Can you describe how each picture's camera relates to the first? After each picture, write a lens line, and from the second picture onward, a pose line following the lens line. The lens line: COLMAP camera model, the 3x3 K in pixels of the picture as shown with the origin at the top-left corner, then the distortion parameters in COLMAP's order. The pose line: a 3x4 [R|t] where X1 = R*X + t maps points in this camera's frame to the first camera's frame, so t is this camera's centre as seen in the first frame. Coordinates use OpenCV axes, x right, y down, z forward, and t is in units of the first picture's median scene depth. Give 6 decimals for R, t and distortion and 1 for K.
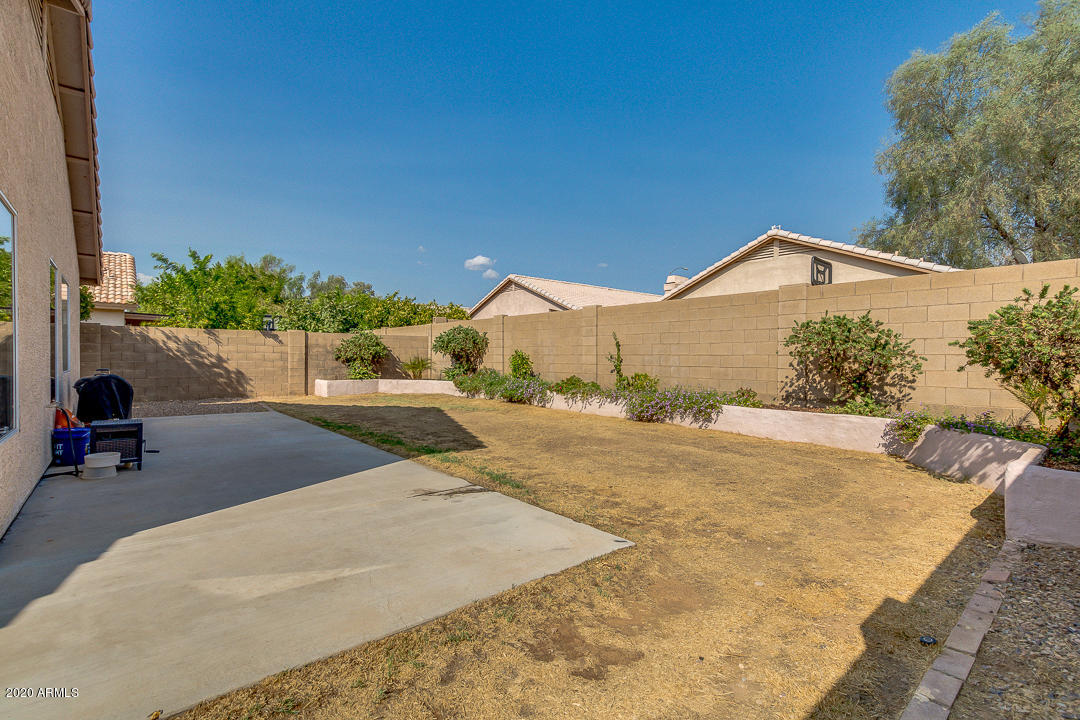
lens RADIAL K [[492.9, 0, 540.8], [0, 492.9, 361.2], [0, 0, 1]] dist [0.008441, -0.004502]
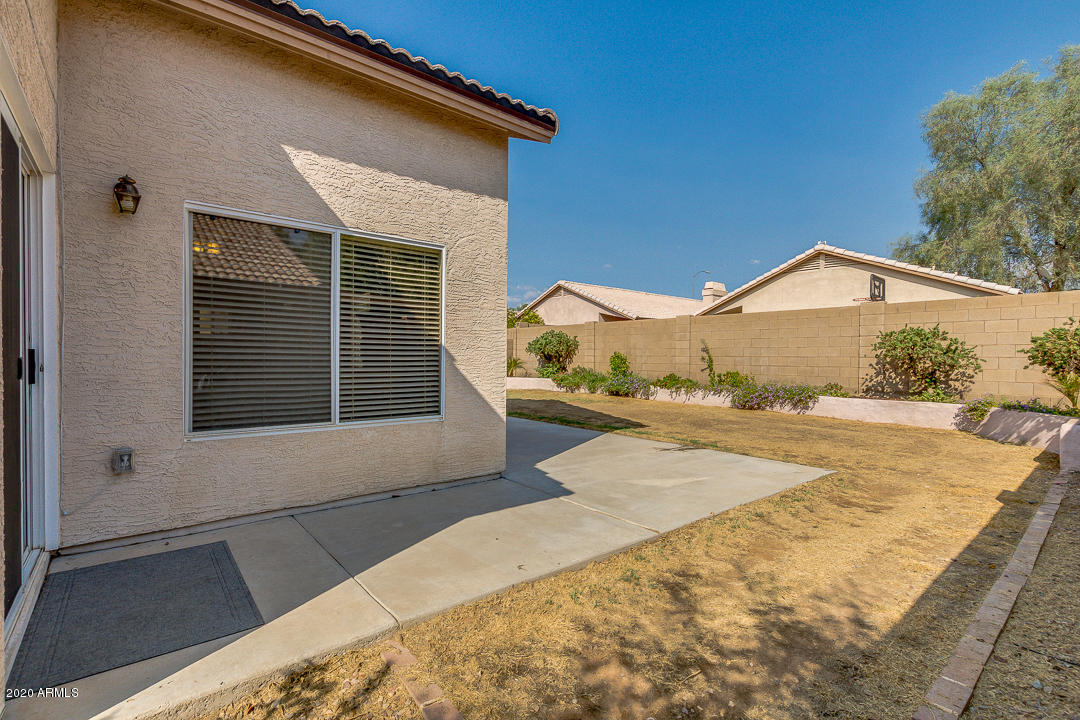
lens RADIAL K [[492.9, 0, 542.0], [0, 492.9, 361.6], [0, 0, 1]] dist [0.008441, -0.004502]
pose [[0.999979, 0.001999, -0.006166, -0.242317], [-0.001990, 0.999997, 0.001360, -0.000687], [0.006168, -0.001347, 0.999980, -0.205627]]
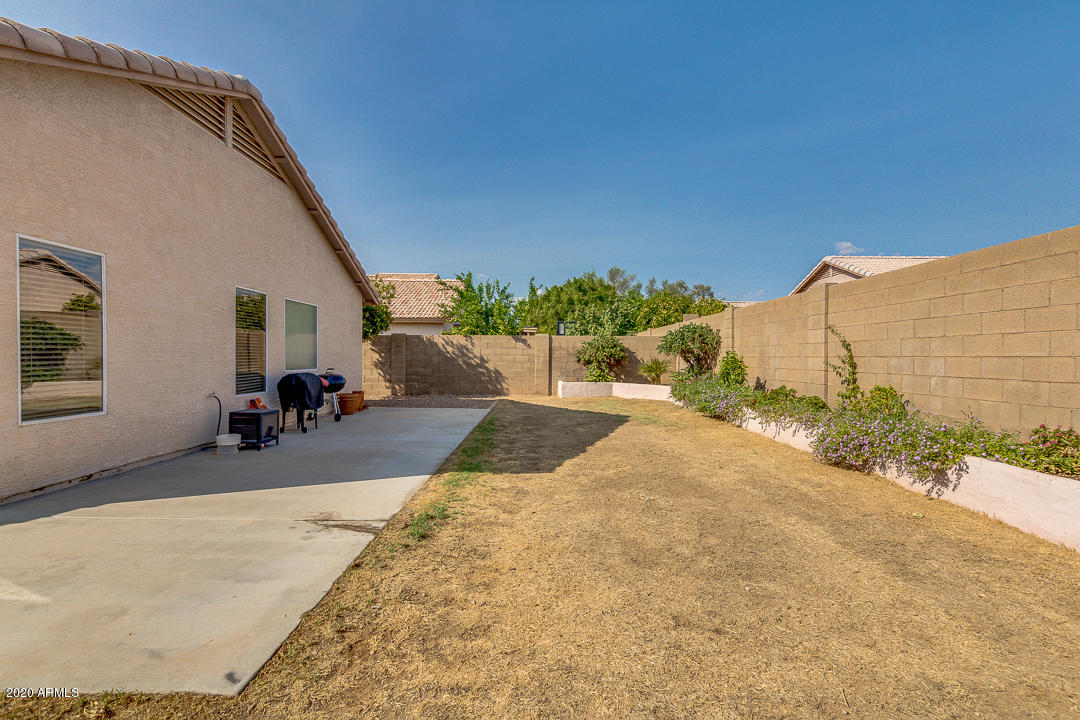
lens RADIAL K [[492.9, 0, 548.4], [0, 492.9, 358.5], [0, 0, 1]] dist [0.008441, -0.004502]
pose [[0.775126, 0.001481, -0.631805, 0.248680], [-0.007706, 0.999945, -0.007111, -0.002568], [0.631759, 0.010381, 0.775095, 0.238799]]
